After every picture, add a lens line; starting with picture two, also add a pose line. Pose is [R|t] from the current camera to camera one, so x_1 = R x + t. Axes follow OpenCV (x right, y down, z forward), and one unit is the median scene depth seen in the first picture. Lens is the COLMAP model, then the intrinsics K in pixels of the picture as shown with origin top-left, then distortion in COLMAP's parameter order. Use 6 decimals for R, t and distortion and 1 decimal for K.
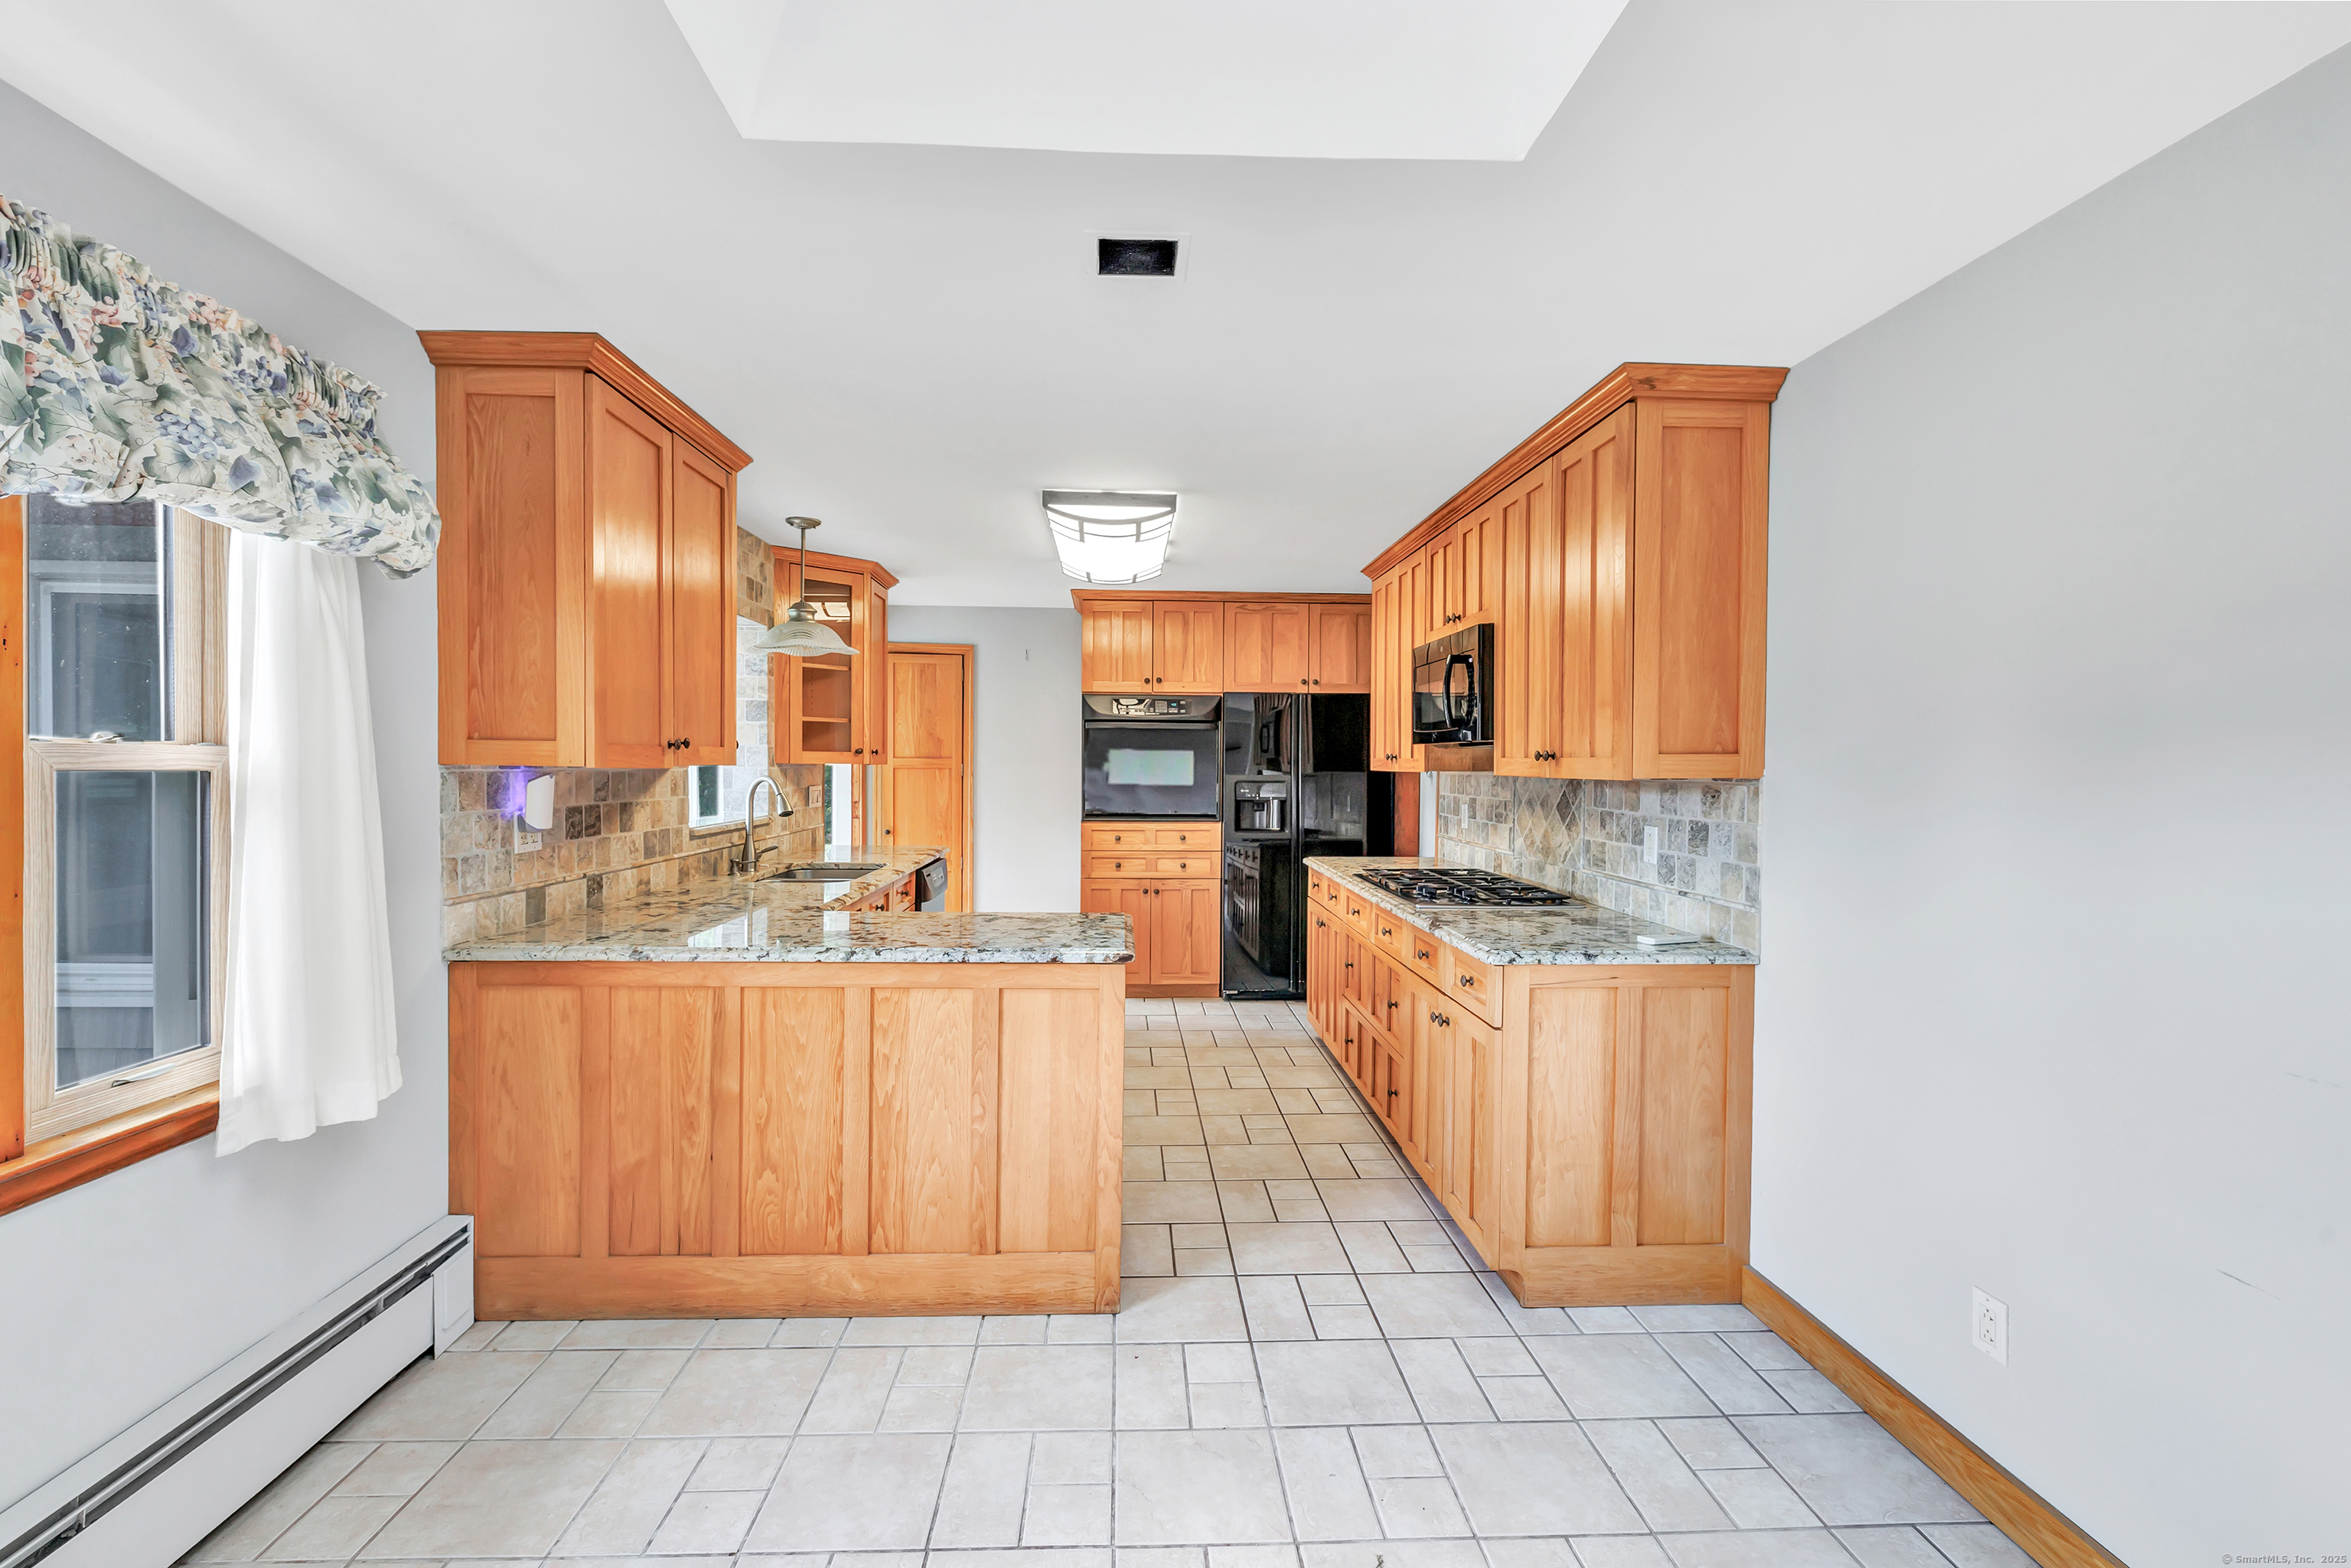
lens RADIAL K [[1067.9, 0, 1181.3], [0, 1067.9, 783.8], [0, 0, 1]] dist [0.000520, 0.000327]
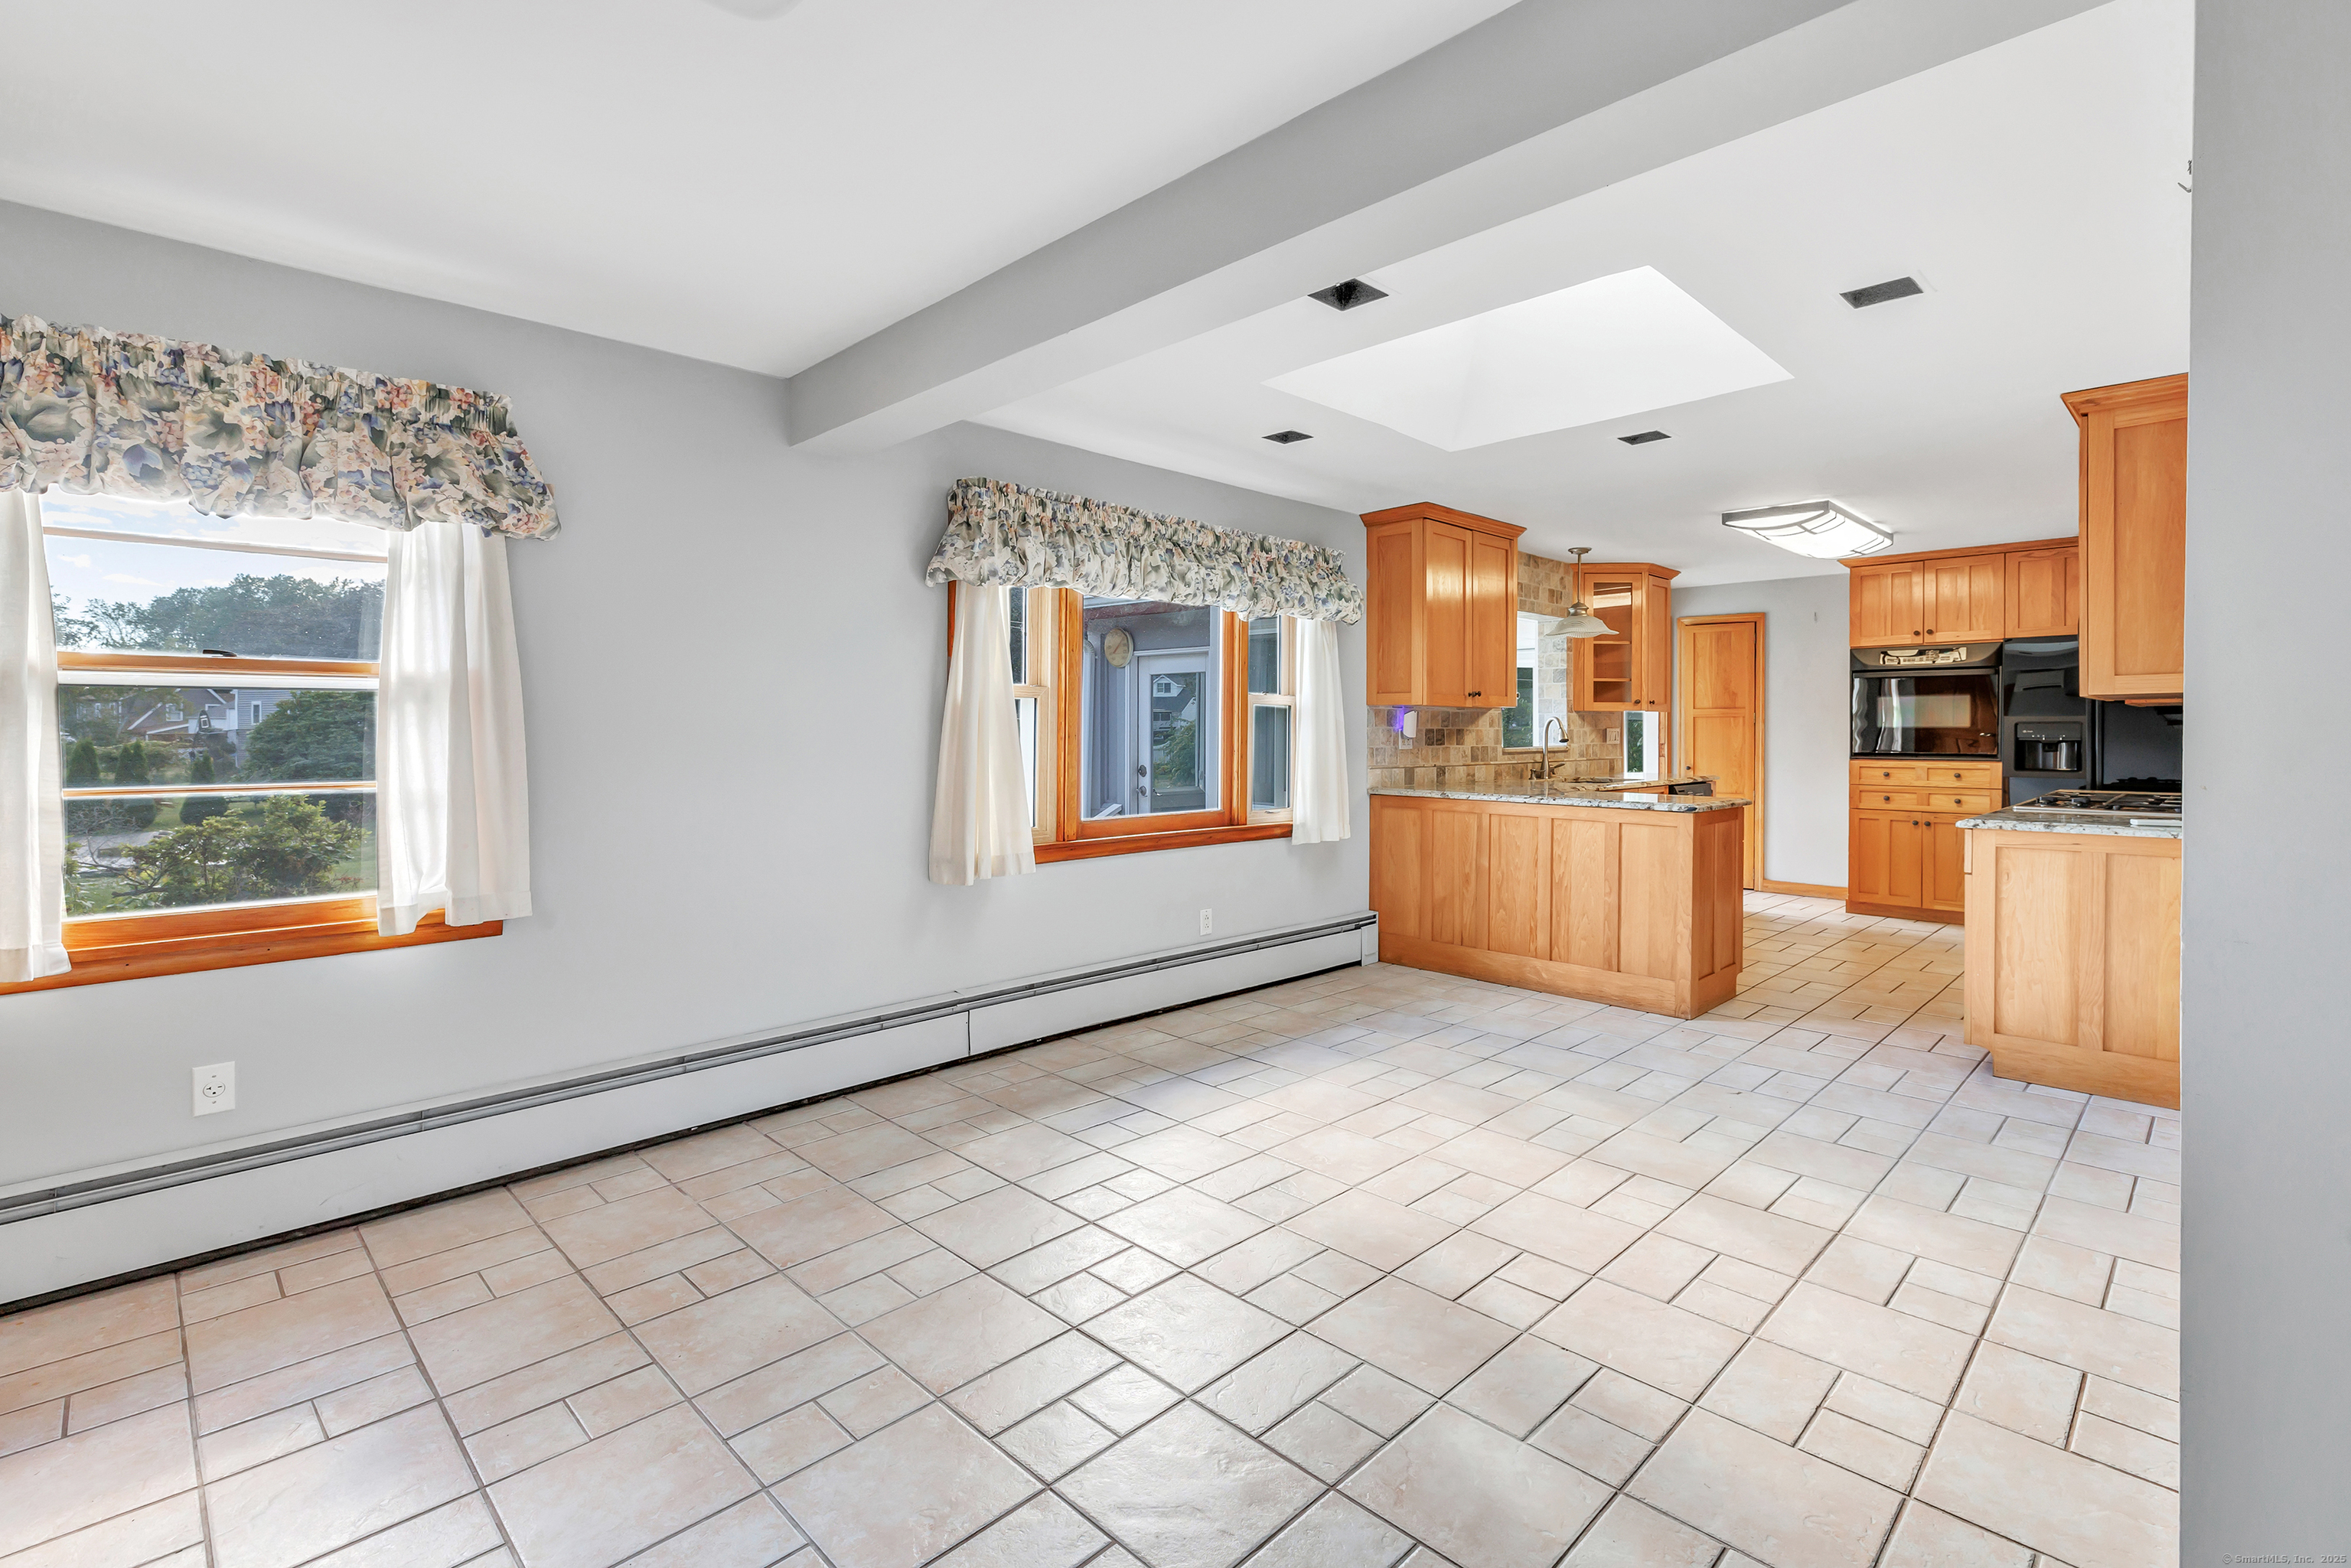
lens RADIAL K [[1093.7, 0, 1149.2], [0, 1093.7, 738.2], [0, 0, 1]] dist [0.000856, -0.000062]
pose [[0.656224, -0.002116, -0.754563, 0.617645], [-0.010038, 0.999883, -0.011533, 0.069469], [0.754500, 0.015142, 0.656126, -0.710373]]
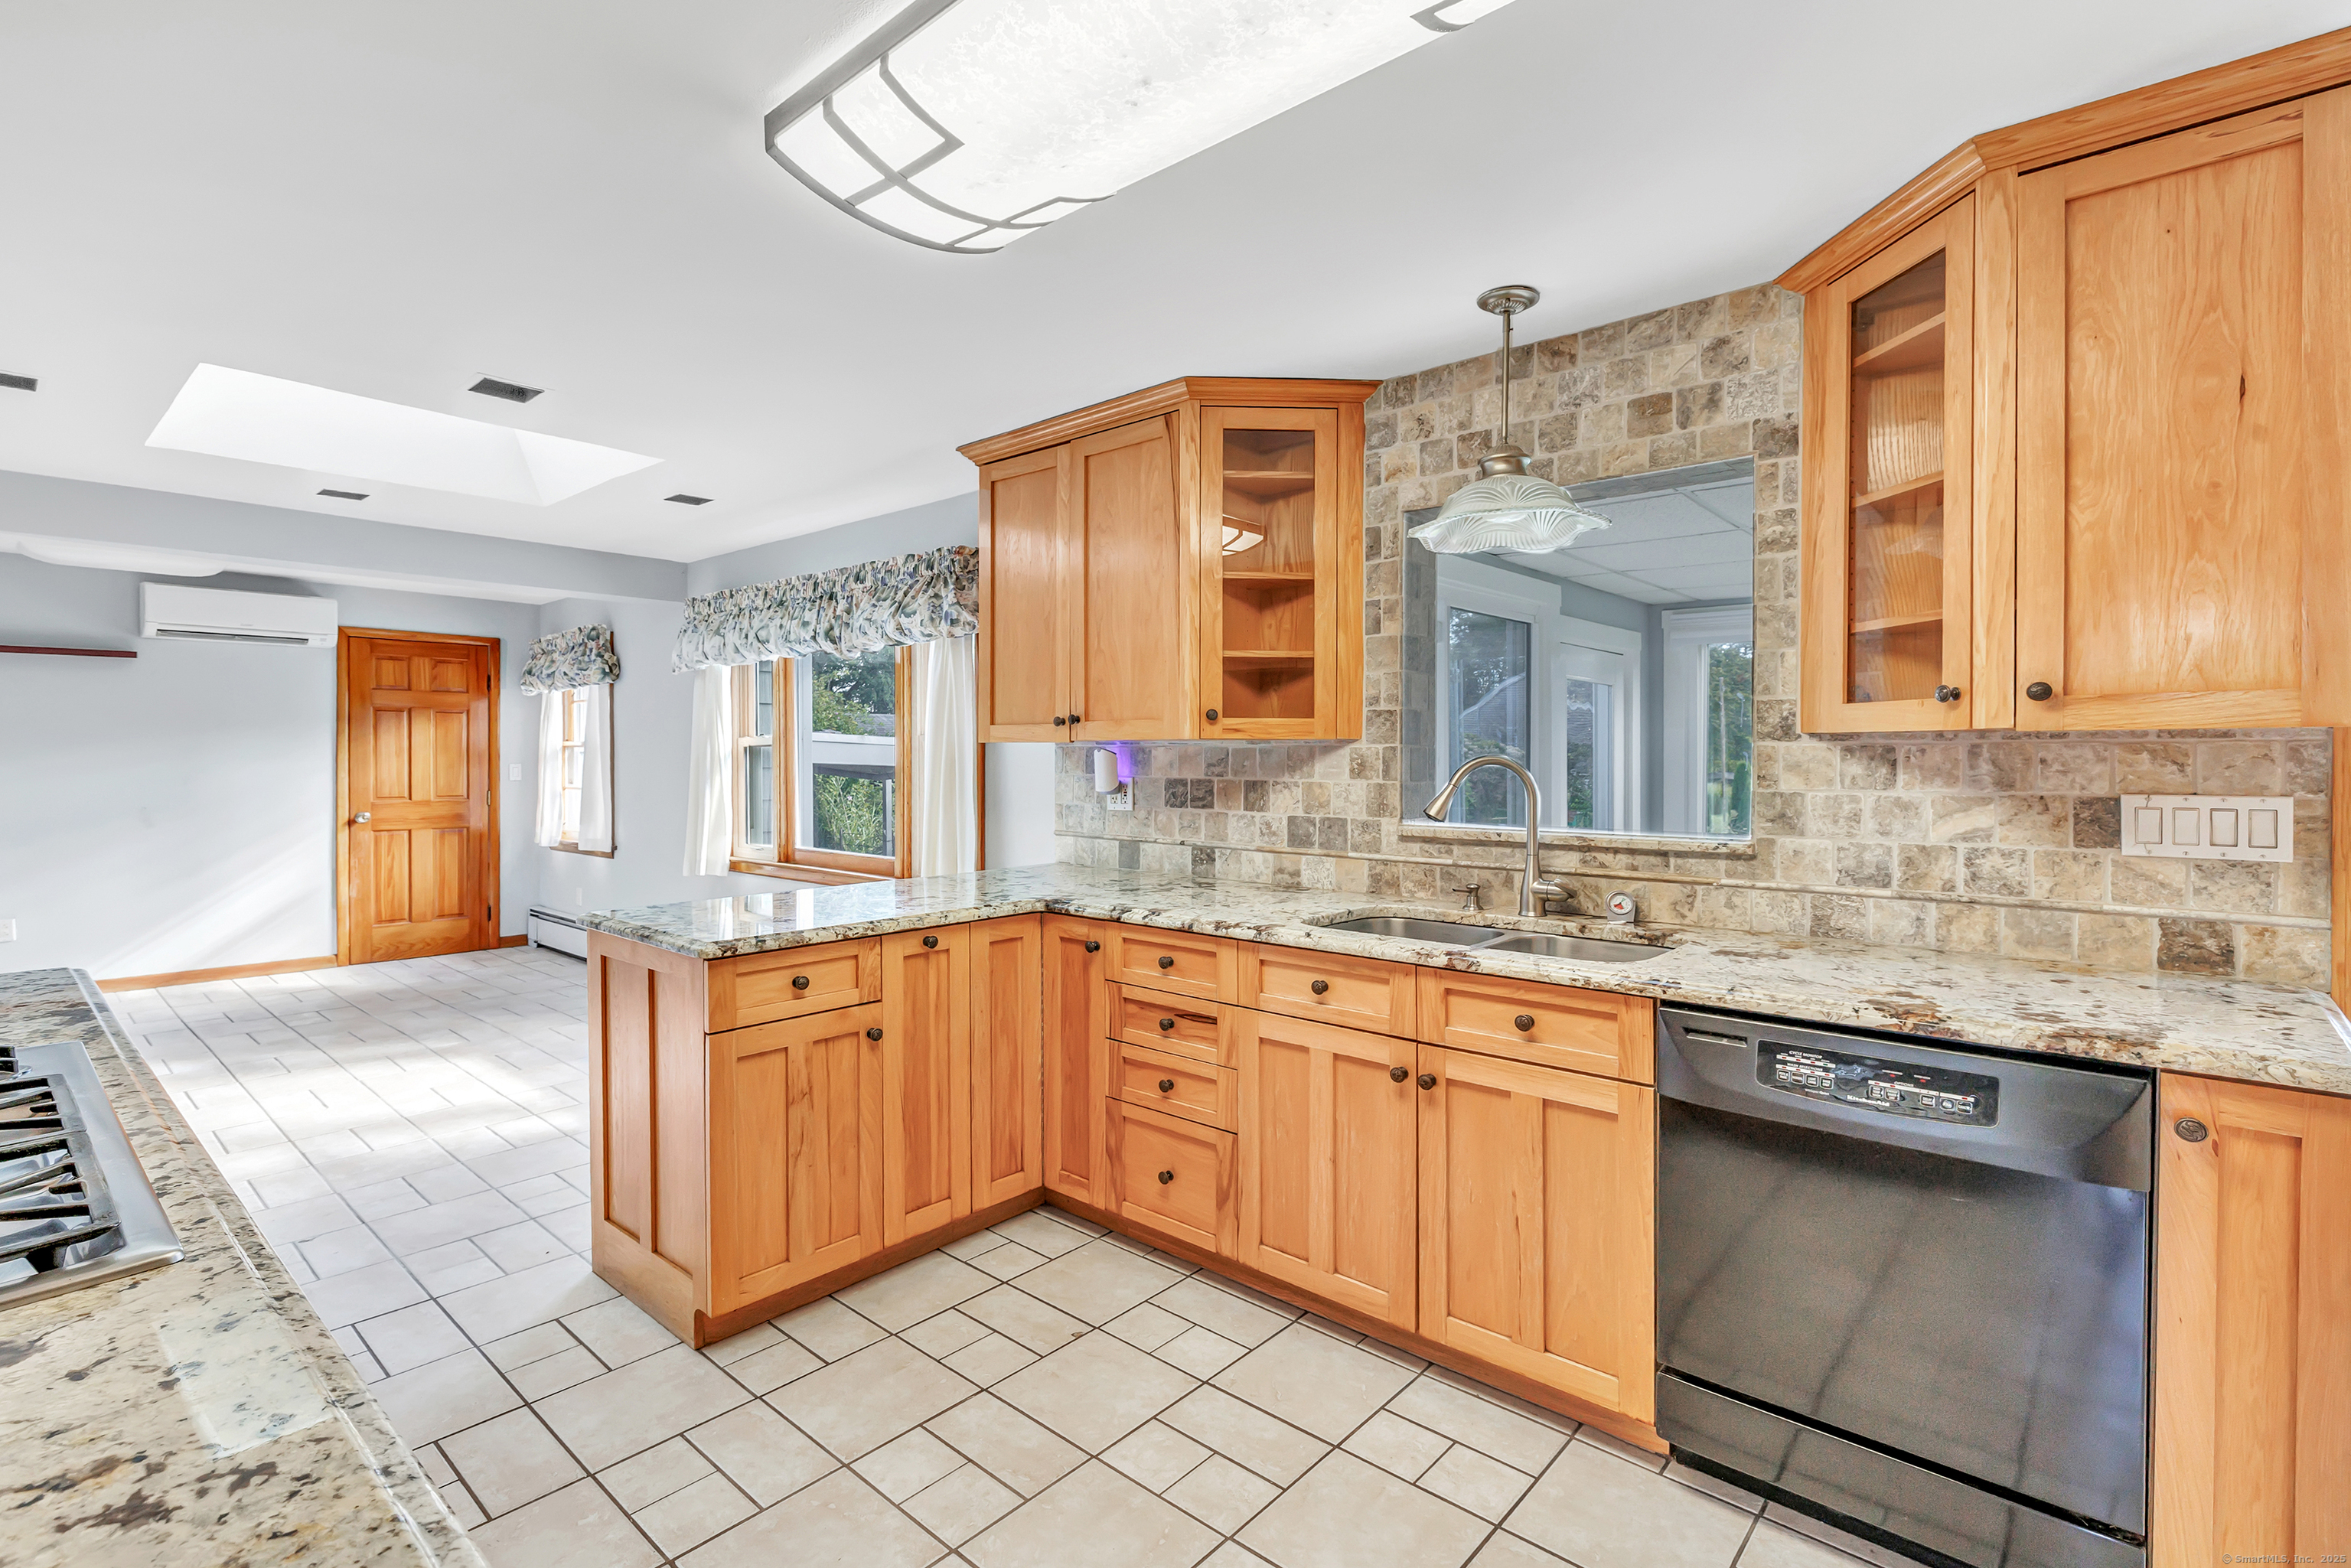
lens RADIAL K [[1091.2, 0, 1155.9], [0, 1091.2, 763.9], [0, 0, 1]] dist [0.000015, 0.000149]
pose [[-0.713680, -0.002638, -0.700467, 0.258926], [-0.020099, 0.999658, 0.016713, -0.013491], [0.700183, 0.026007, -0.713489, 1.888339]]
